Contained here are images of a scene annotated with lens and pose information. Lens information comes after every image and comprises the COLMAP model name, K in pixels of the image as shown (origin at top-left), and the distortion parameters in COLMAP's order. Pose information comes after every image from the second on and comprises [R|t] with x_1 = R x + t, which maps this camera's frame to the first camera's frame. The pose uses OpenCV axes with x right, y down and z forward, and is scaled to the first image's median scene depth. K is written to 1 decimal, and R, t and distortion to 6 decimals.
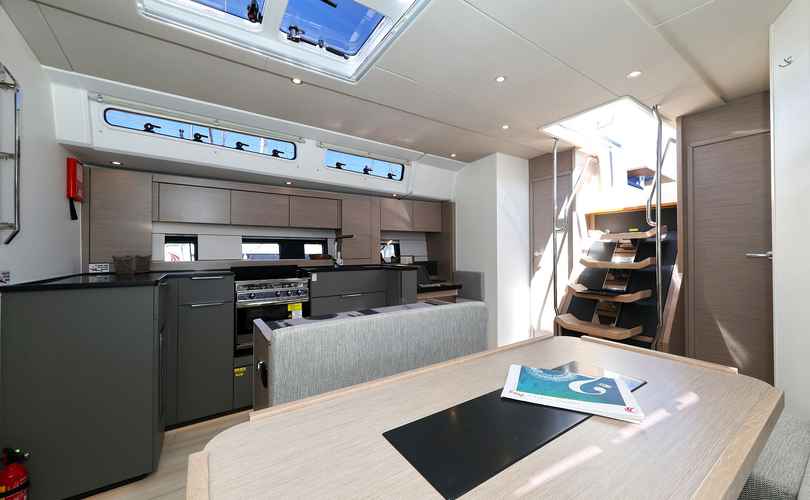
lens RADIAL K [[305.8, 0, 405.0], [0, 305.8, 250.0], [0, 0, 1]] dist [-0.000348, -0.000138]
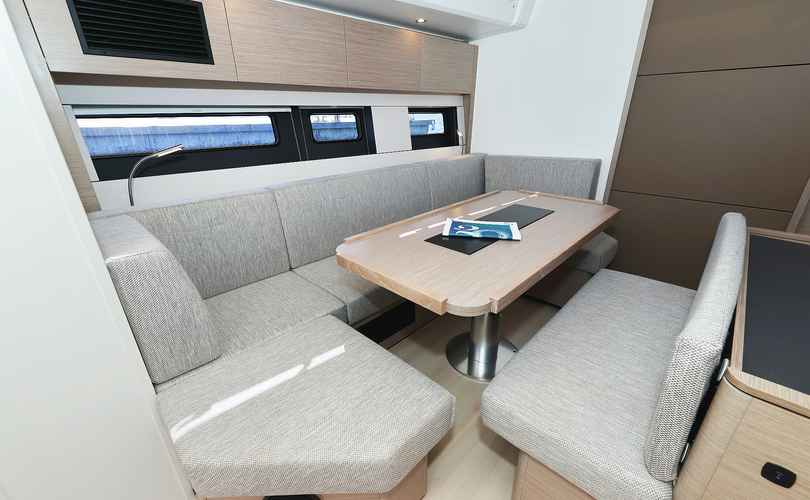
lens RADIAL K [[336.7, 0, 405.0], [0, 336.7, 250.0], [0, 0, 1]] dist [0.008074, -0.000161]
pose [[-0.977622, 0.085856, -0.192053, 0.637811], [0.005737, 0.923470, 0.383627, -0.052707], [0.210292, 0.373940, -0.903297, 1.289069]]
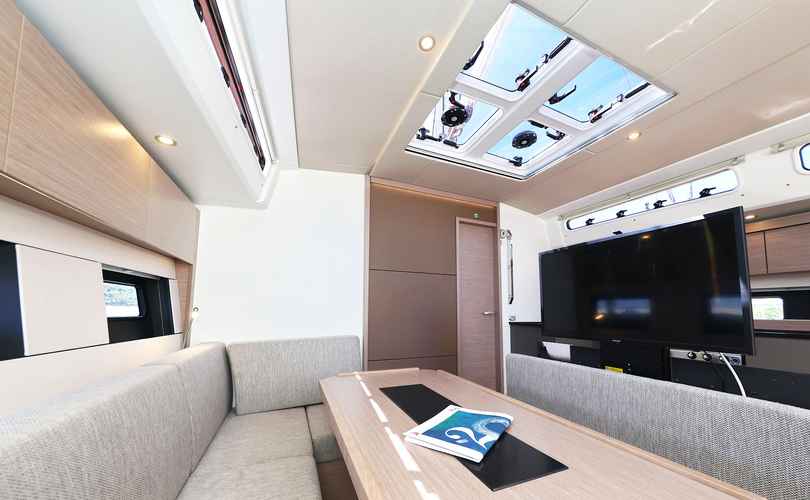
lens RADIAL K [[287.7, 0, 408.2], [0, 287.7, 288.1], [0, 0, 1]] dist [0.015039, 0.000018]
pose [[-0.187070, -0.080705, -0.979026, 0.798165], [-0.009107, 0.996719, -0.080424, 0.035412], [0.982304, -0.006129, -0.187191, 0.519391]]
